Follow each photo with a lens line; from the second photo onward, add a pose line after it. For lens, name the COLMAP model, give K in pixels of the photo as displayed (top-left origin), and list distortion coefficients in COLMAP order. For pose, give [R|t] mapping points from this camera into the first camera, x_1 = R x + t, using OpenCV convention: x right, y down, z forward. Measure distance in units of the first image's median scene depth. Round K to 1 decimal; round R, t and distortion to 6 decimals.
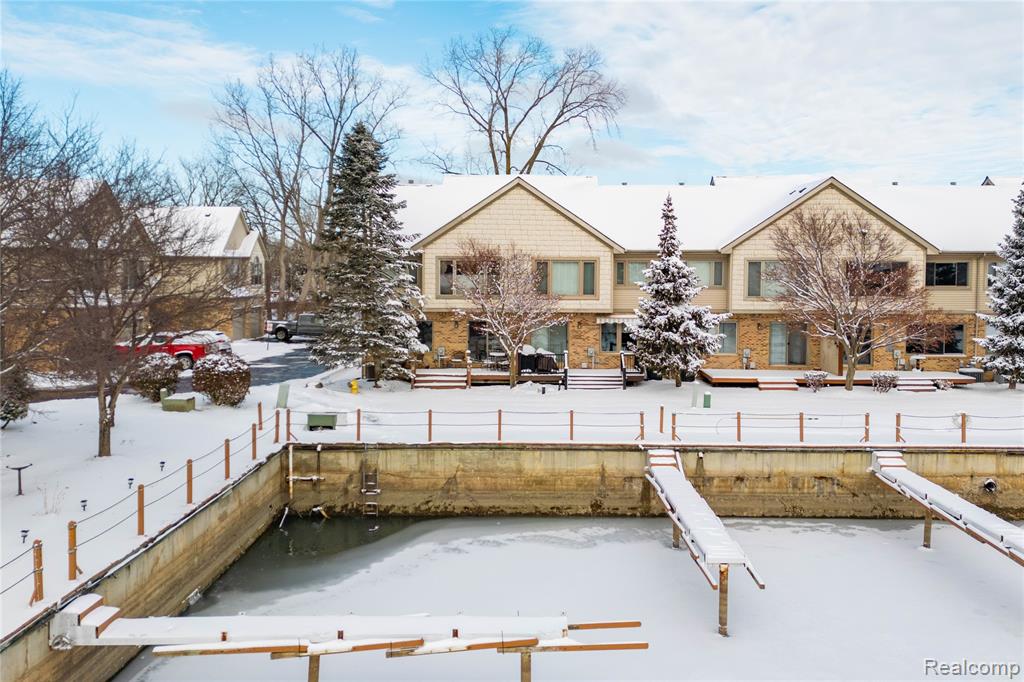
lens RADIAL K [[780.9, 0, 512.0], [0, 780.9, 341.0], [0, 0, 1]] dist [0.005695, 0.001200]
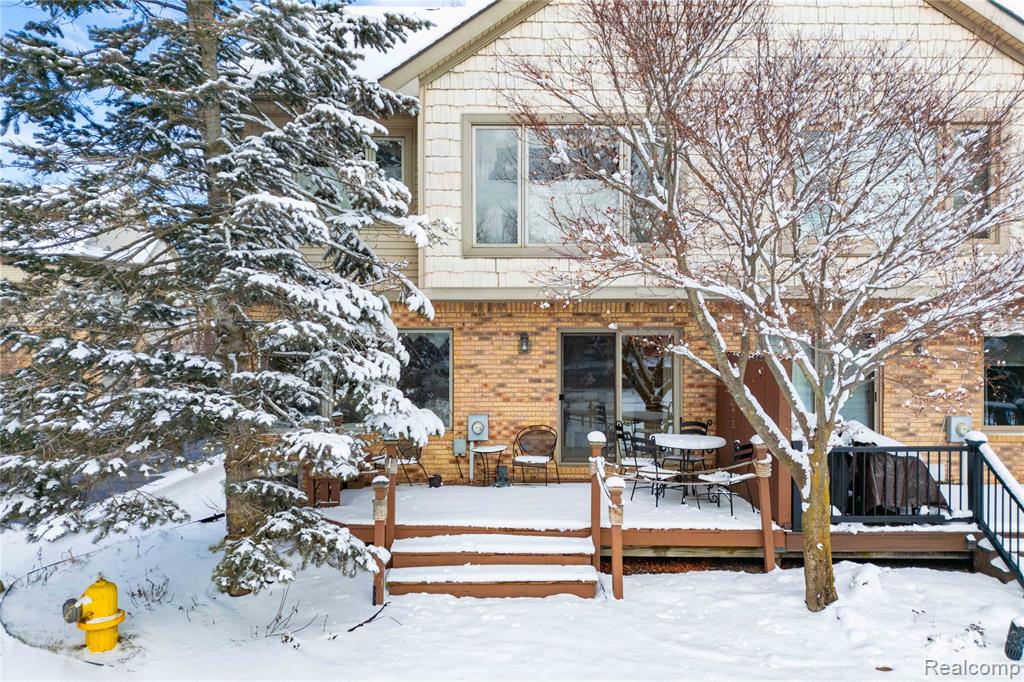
lens RADIAL K [[780.9, 0, 512.0], [0, 780.9, 341.0], [0, 0, 1]] dist [0.005695, 0.001200]
pose [[0.999924, -0.003381, 0.011883, -0.082480], [0.004144, 0.997892, -0.064759, -0.001355], [-0.011639, 0.064803, 0.997830, 0.702285]]
